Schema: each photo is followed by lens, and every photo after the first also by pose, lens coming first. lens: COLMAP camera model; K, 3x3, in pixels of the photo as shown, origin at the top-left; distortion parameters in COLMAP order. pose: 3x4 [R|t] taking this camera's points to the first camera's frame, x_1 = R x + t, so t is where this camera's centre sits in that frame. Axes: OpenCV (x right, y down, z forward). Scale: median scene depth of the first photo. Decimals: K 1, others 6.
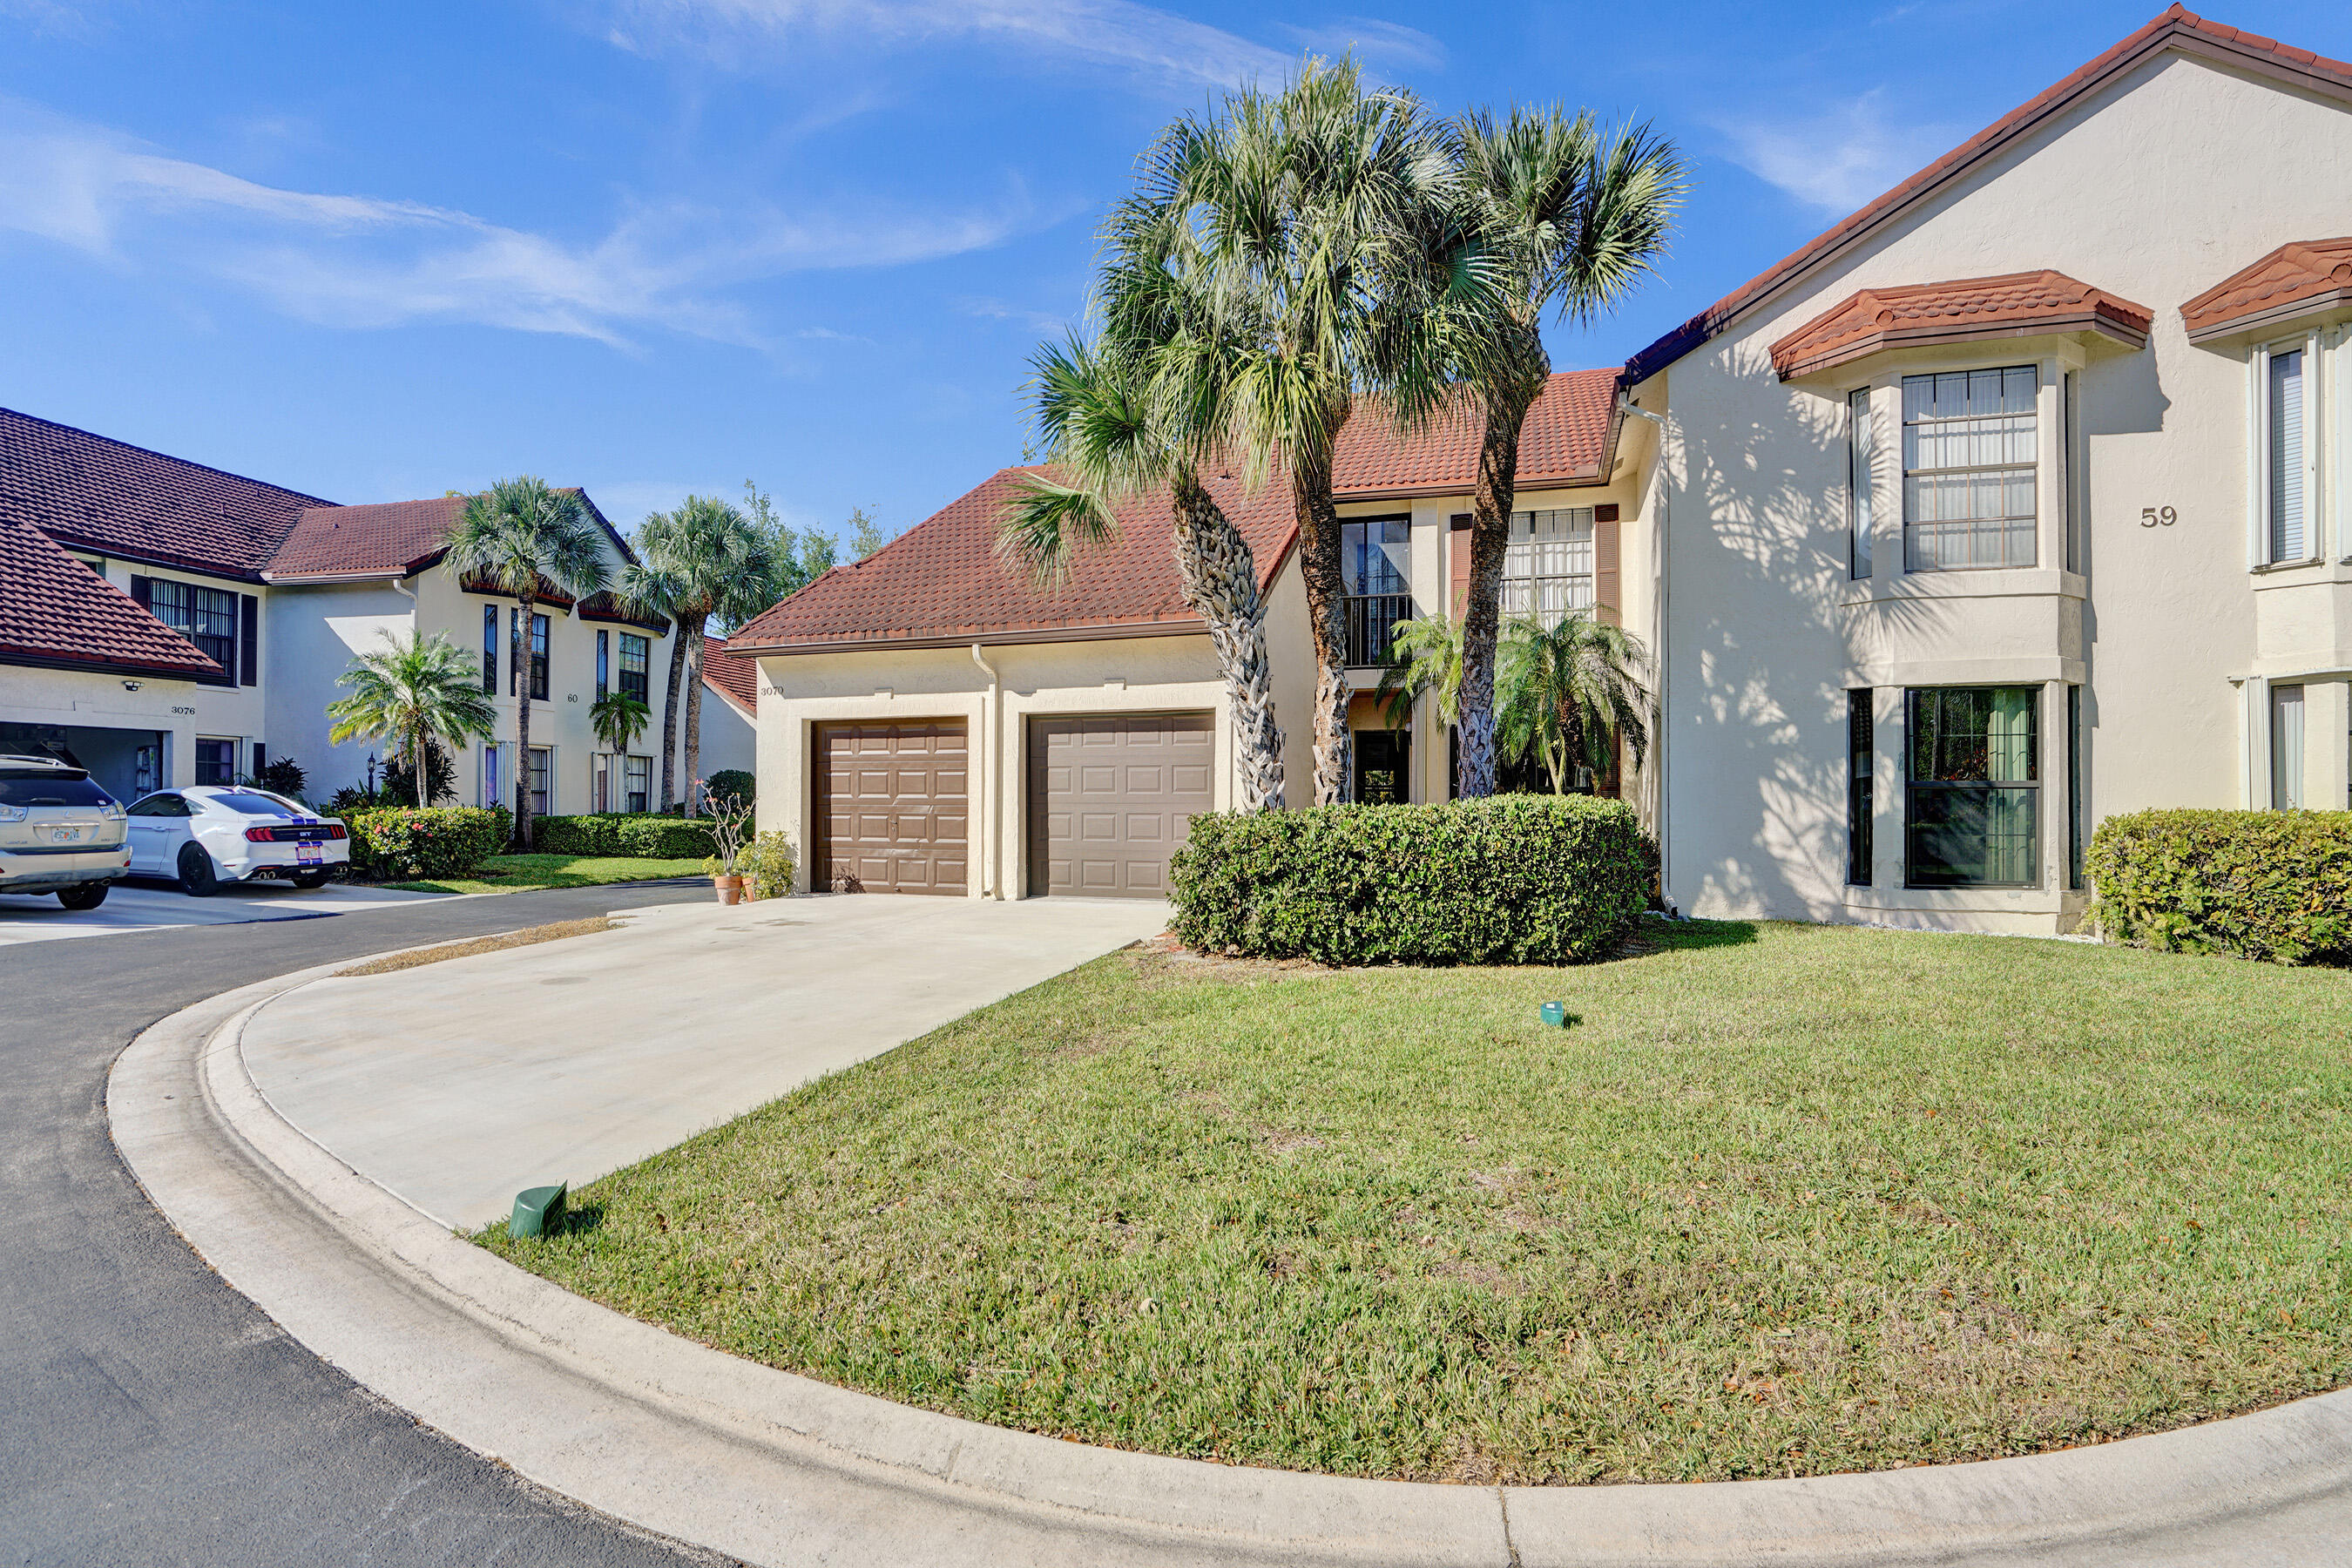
lens RADIAL K [[1149.9, 0, 1182.6], [0, 1149.9, 797.6], [0, 0, 1]] dist [-0.046438, 0.000130]
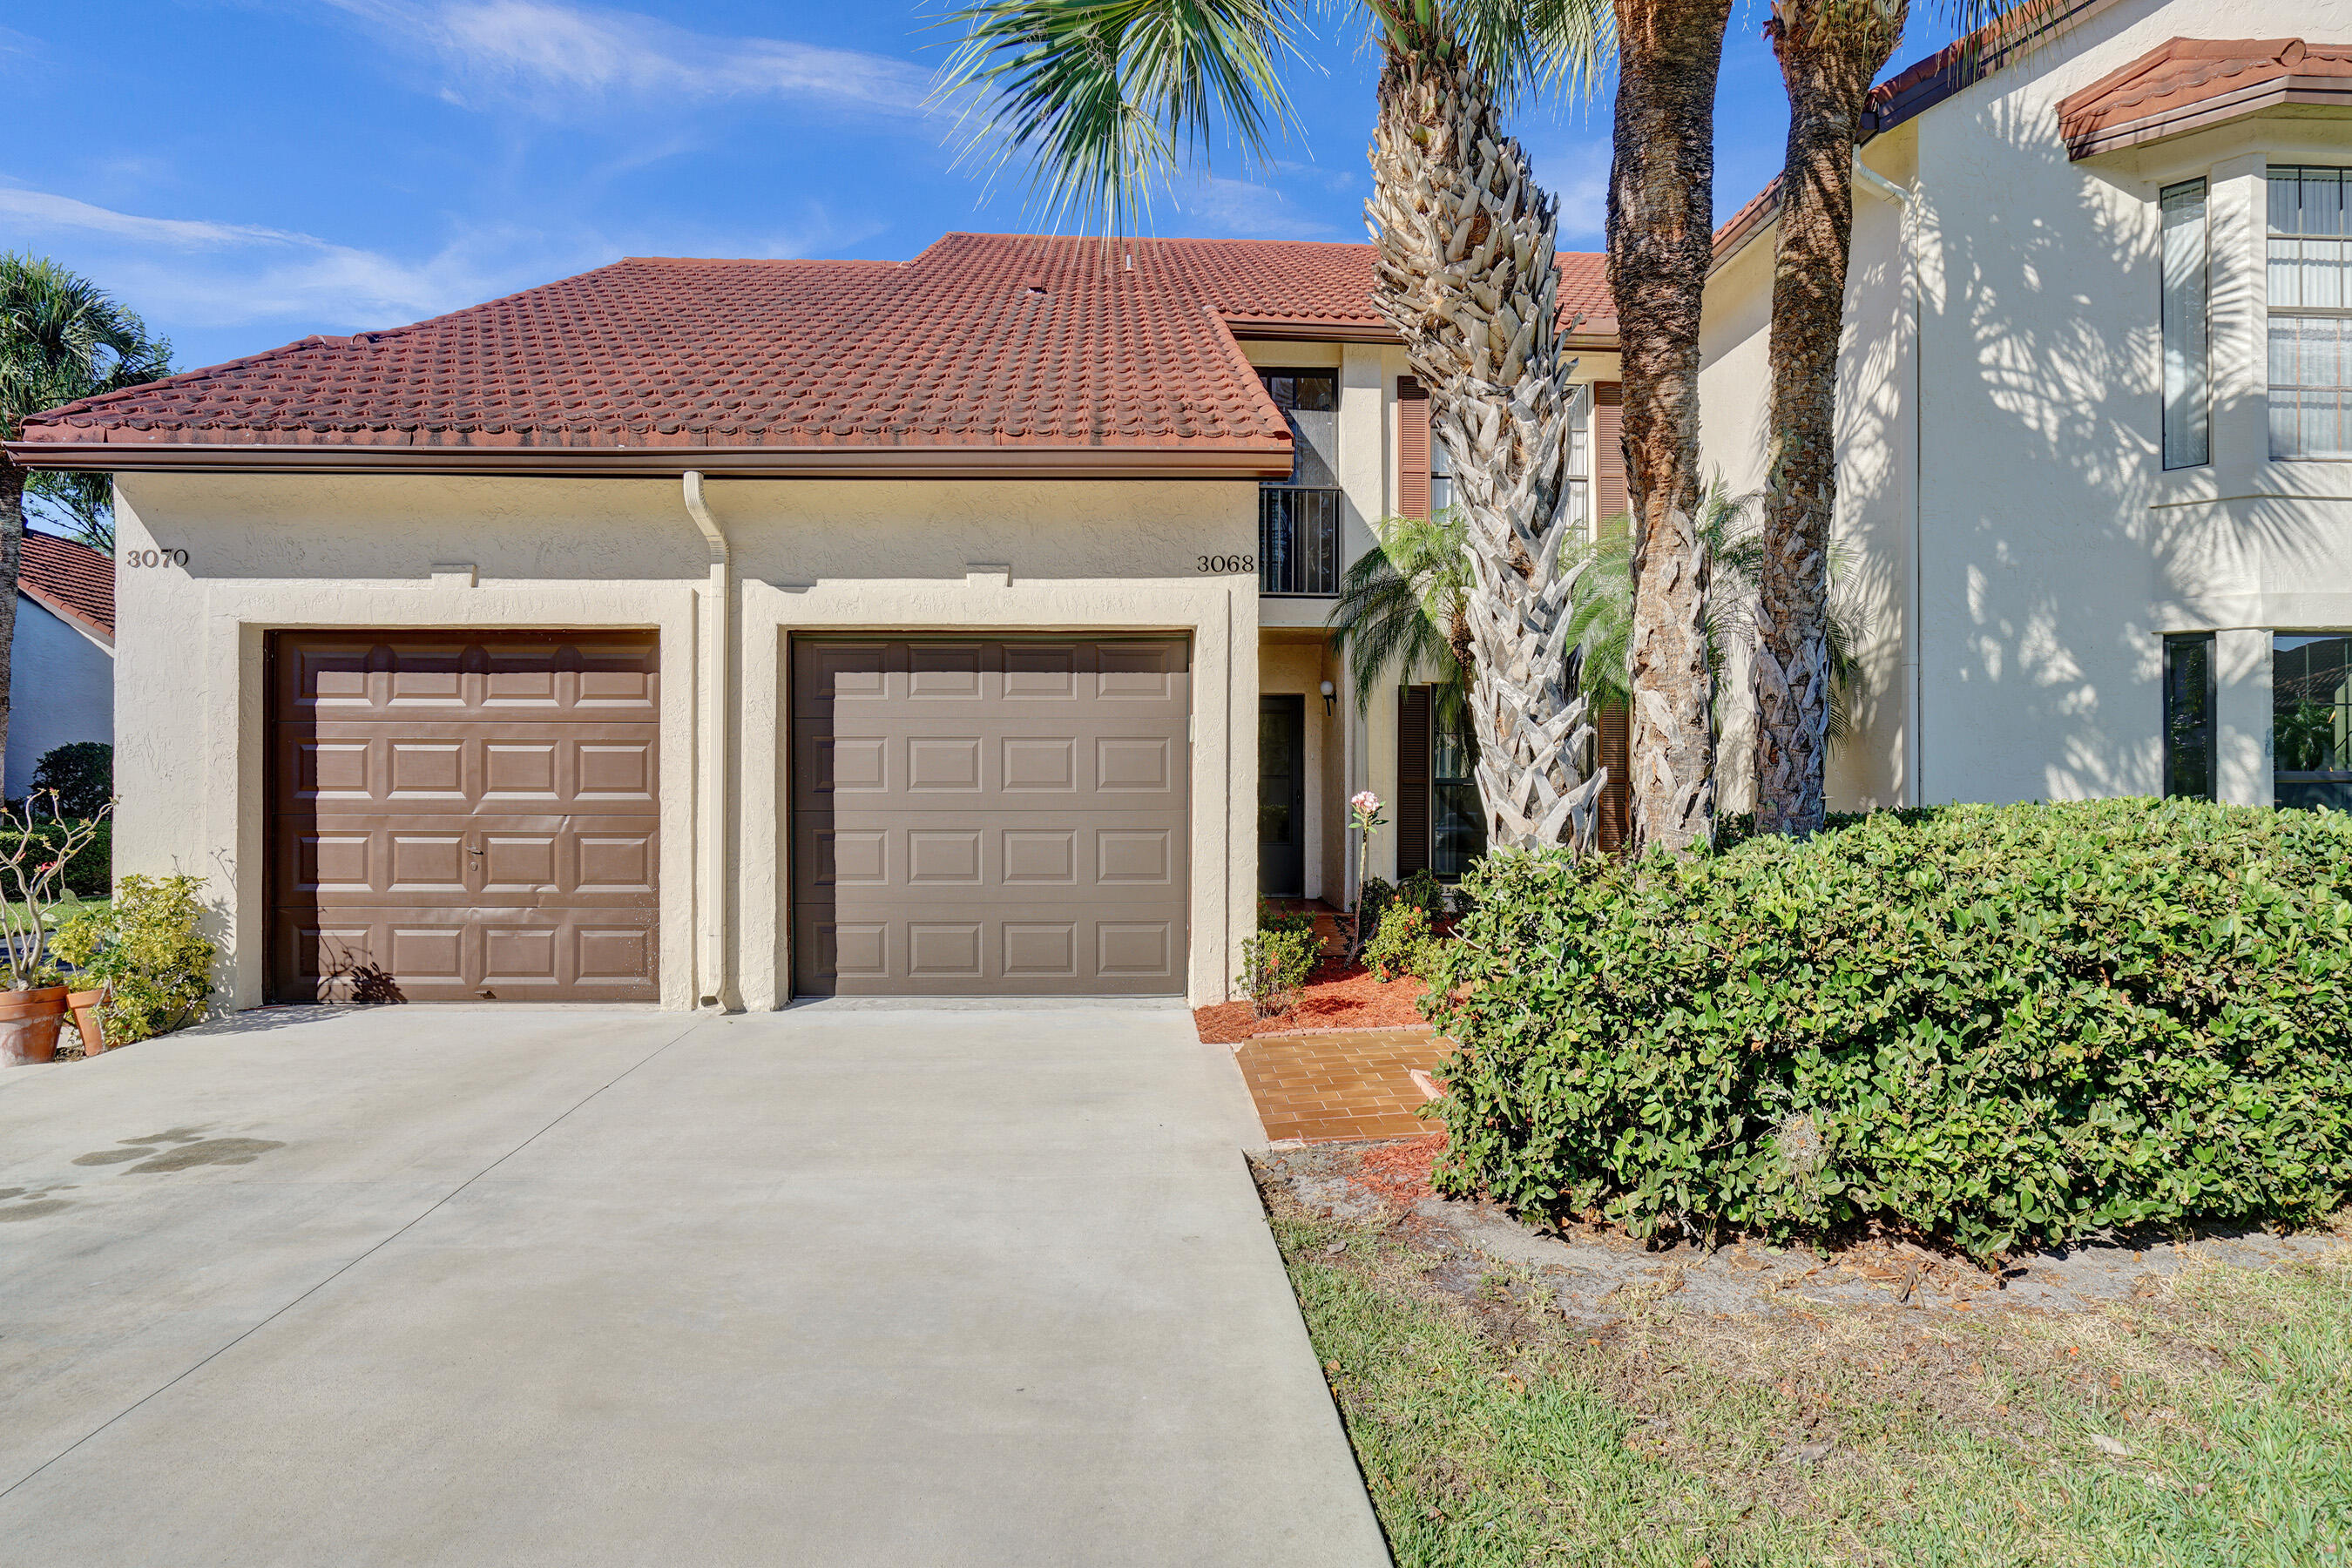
lens RADIAL K [[1168.7, 0, 1176.0], [0, 1168.7, 784.0], [0, 0, 1]] dist [-0.032247, 0.012348]
pose [[0.933091, -0.001131, 0.359638, -0.190731], [0.000651, 0.999999, 0.001454, -0.008282], [-0.359639, -0.001123, 0.933091, 0.559225]]
